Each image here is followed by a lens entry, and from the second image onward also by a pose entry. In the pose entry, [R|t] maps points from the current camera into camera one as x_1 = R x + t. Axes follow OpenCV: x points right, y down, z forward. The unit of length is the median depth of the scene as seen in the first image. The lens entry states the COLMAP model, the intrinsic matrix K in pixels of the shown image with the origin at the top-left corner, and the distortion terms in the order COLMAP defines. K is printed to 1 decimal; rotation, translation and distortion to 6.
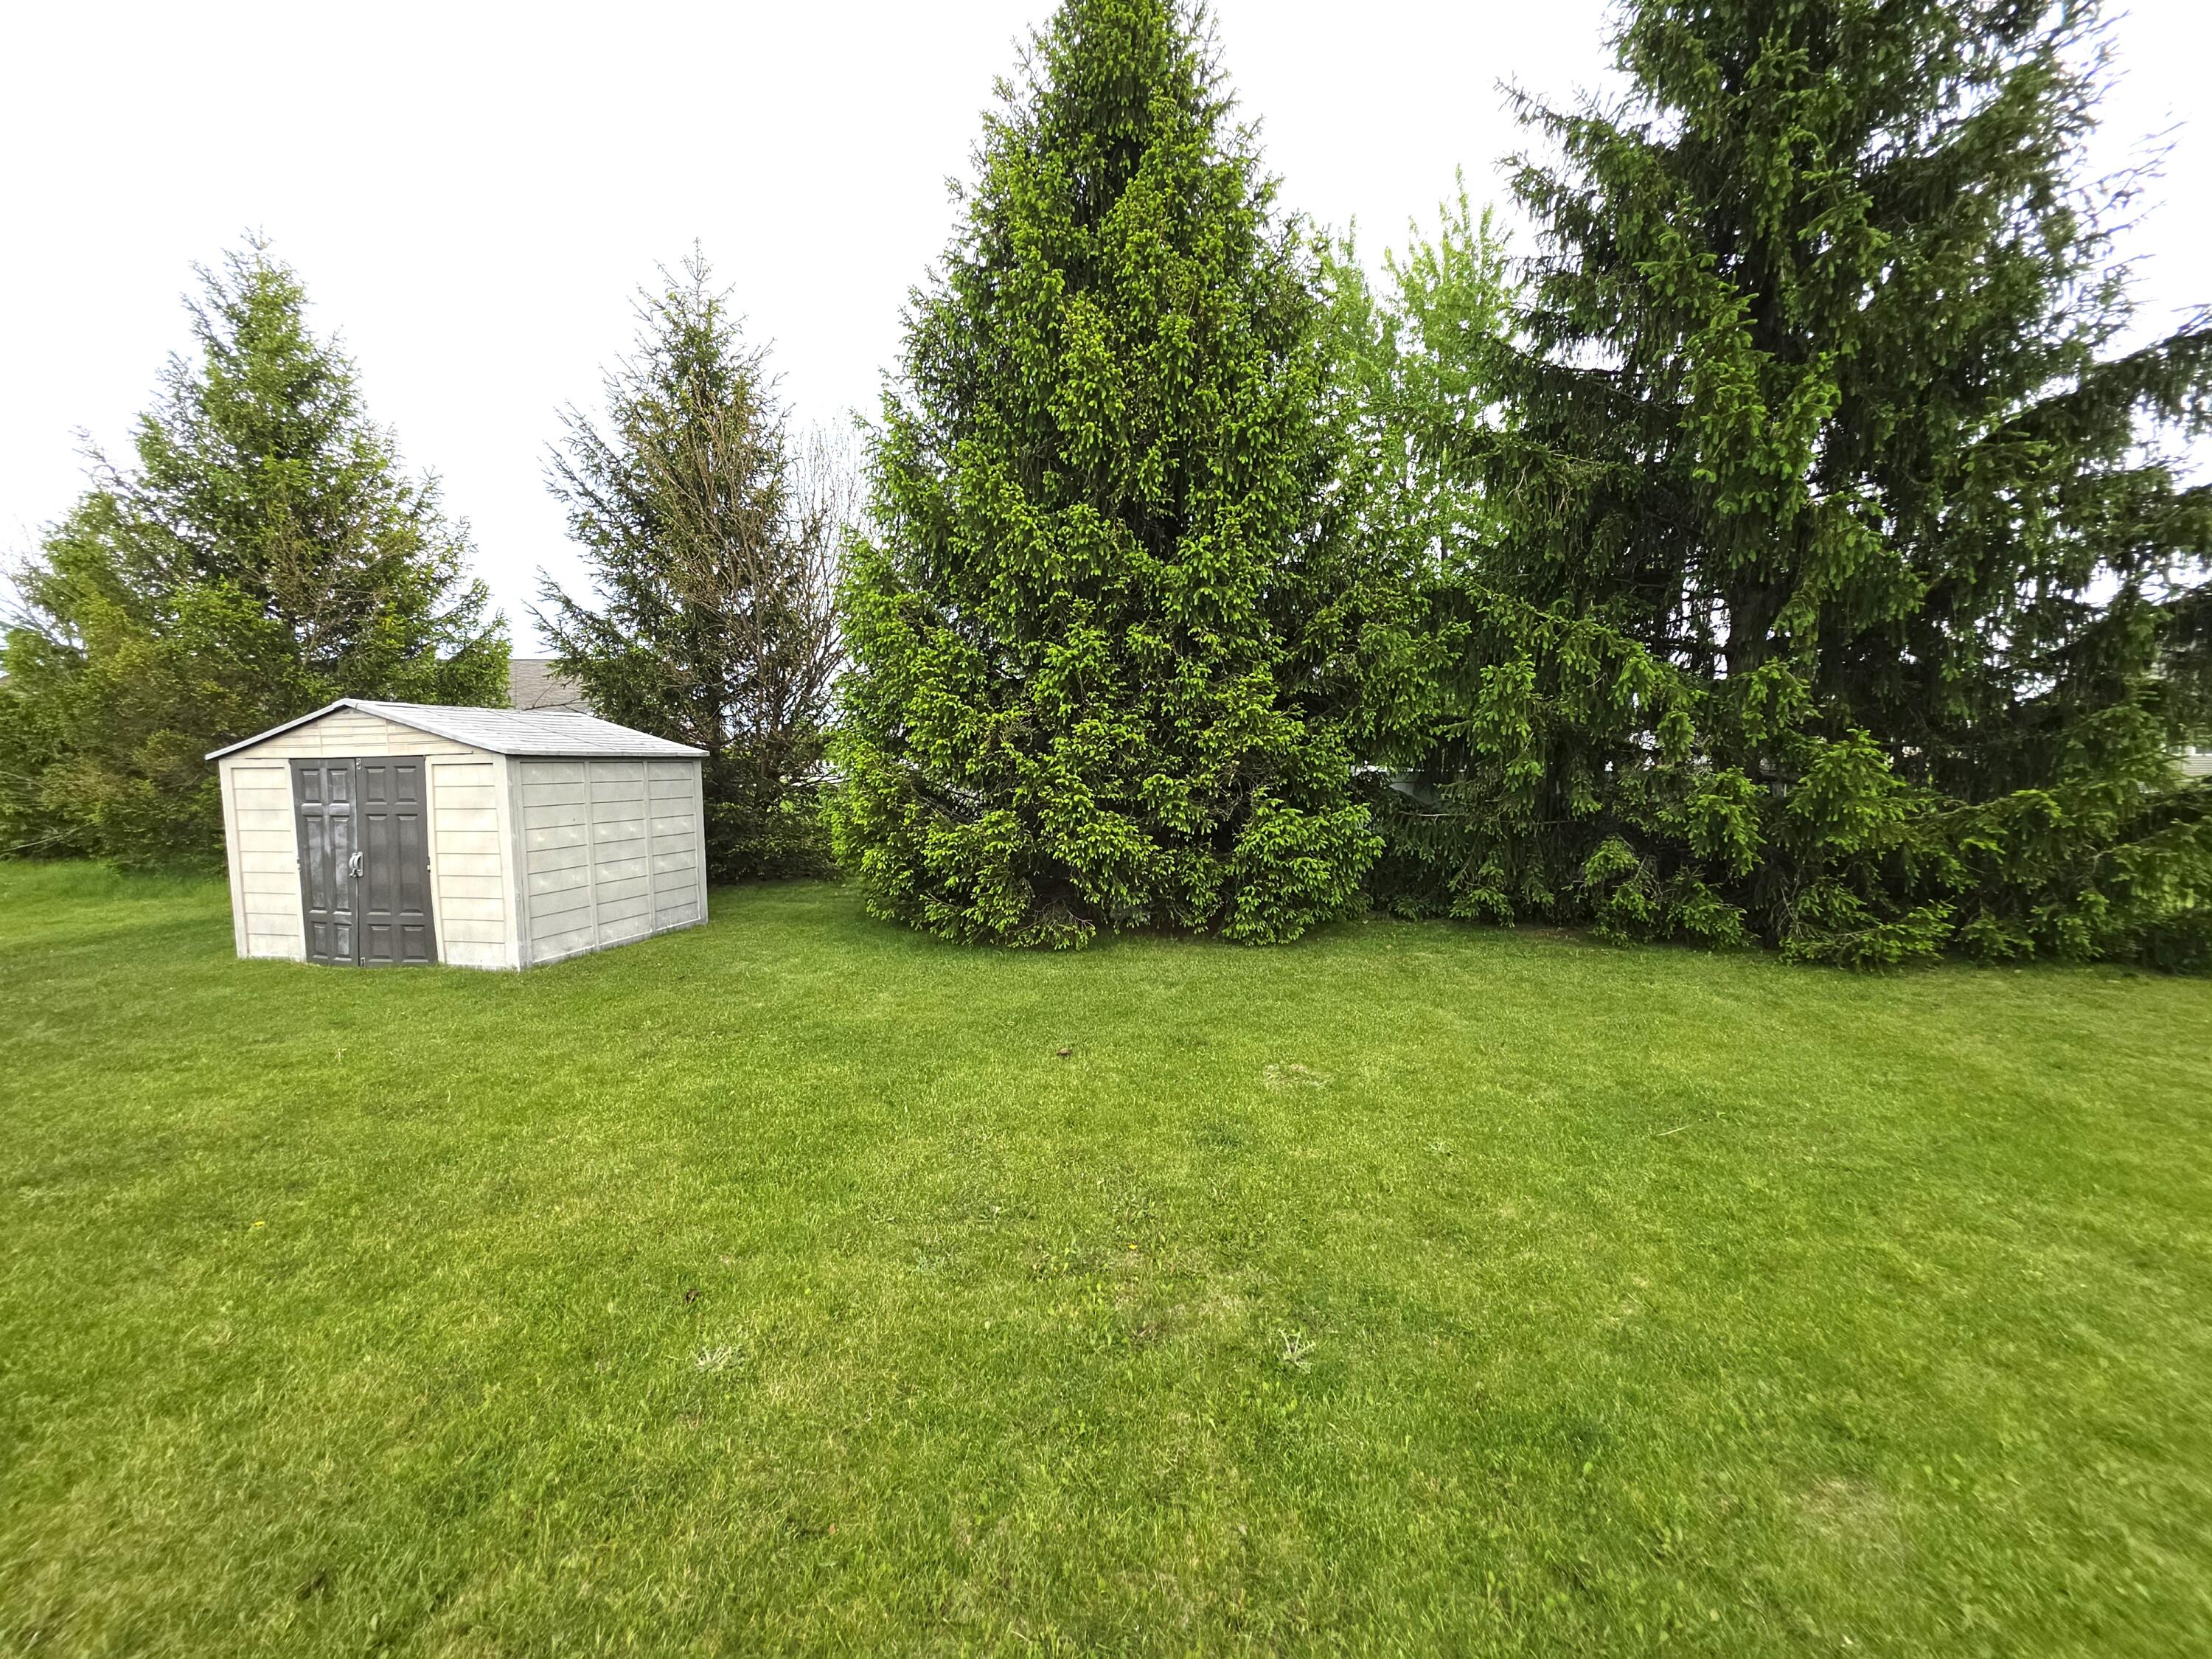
lens RADIAL K [[896.7, 0, 1101.0], [0, 896.7, 831.9], [0, 0, 1]] dist [-0.004858, 0.001996]
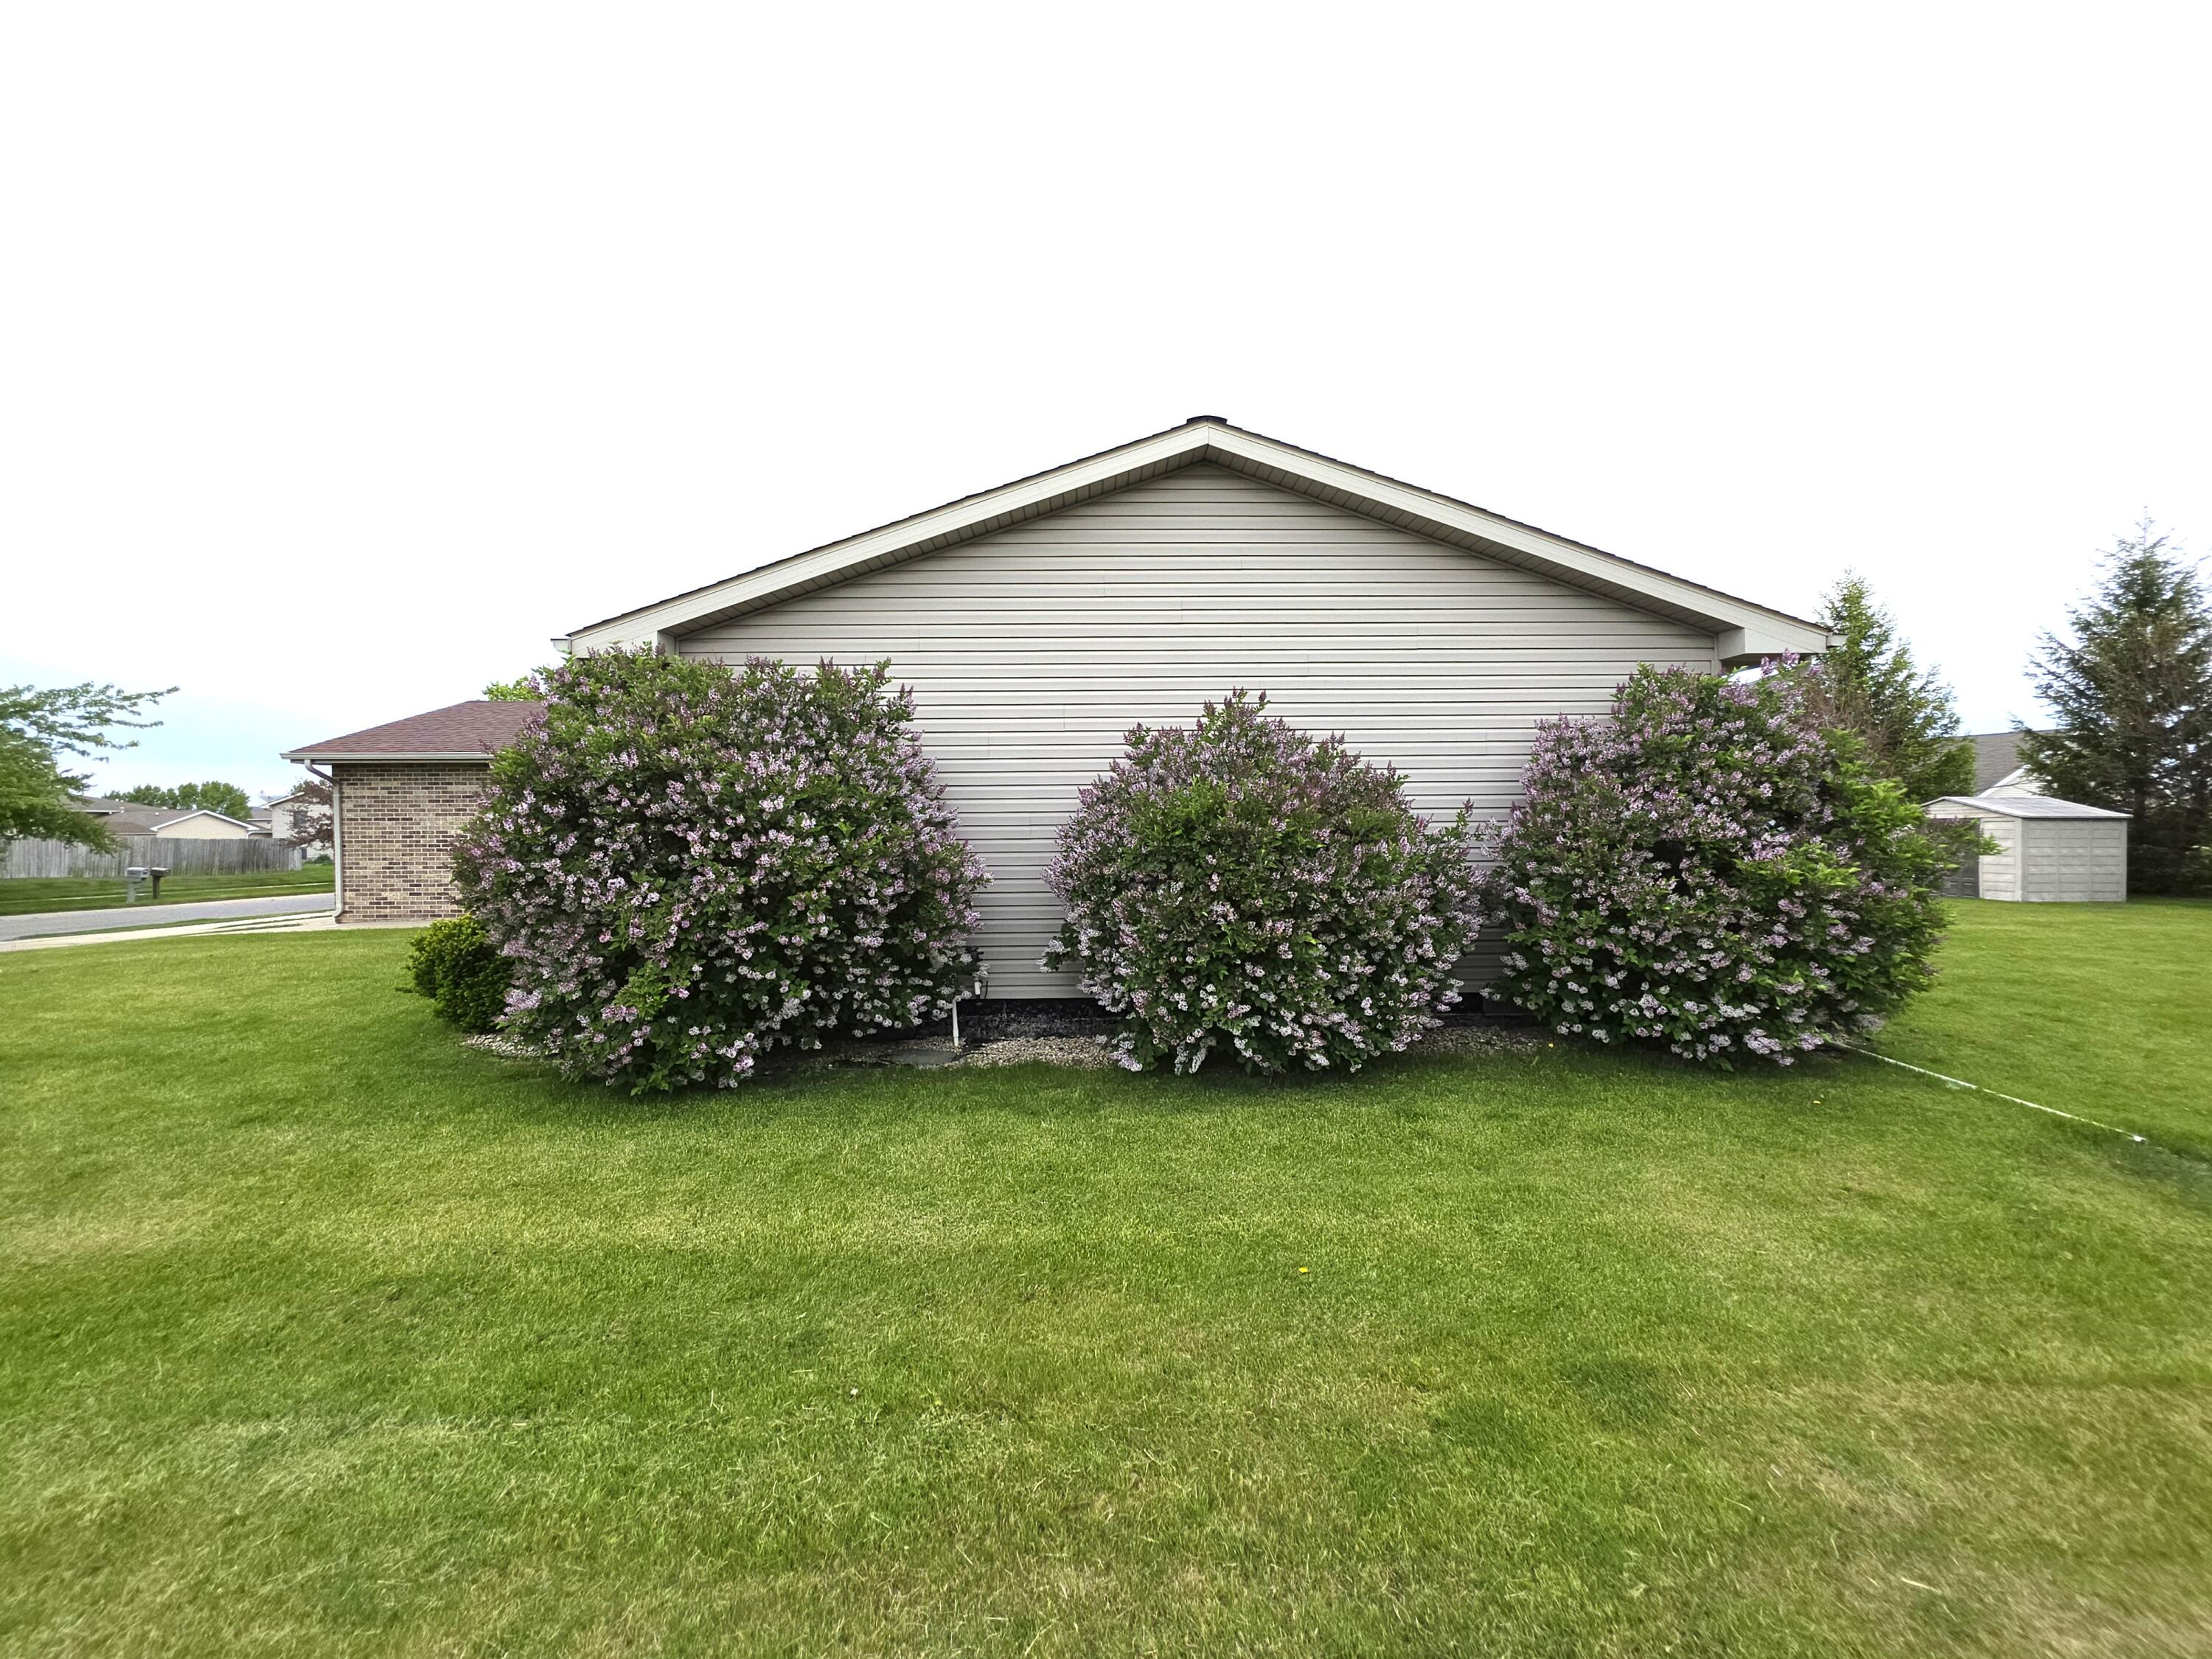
lens RADIAL K [[896.7, 0, 1099.3], [0, 896.7, 830.5], [0, 0, 1]] dist [-0.004858, 0.001996]
pose [[0.292921, 0.017698, -0.955973, 0.600310], [-0.081053, 0.996689, -0.006384, 0.107540], [0.952695, 0.079355, 0.293386, -1.345176]]
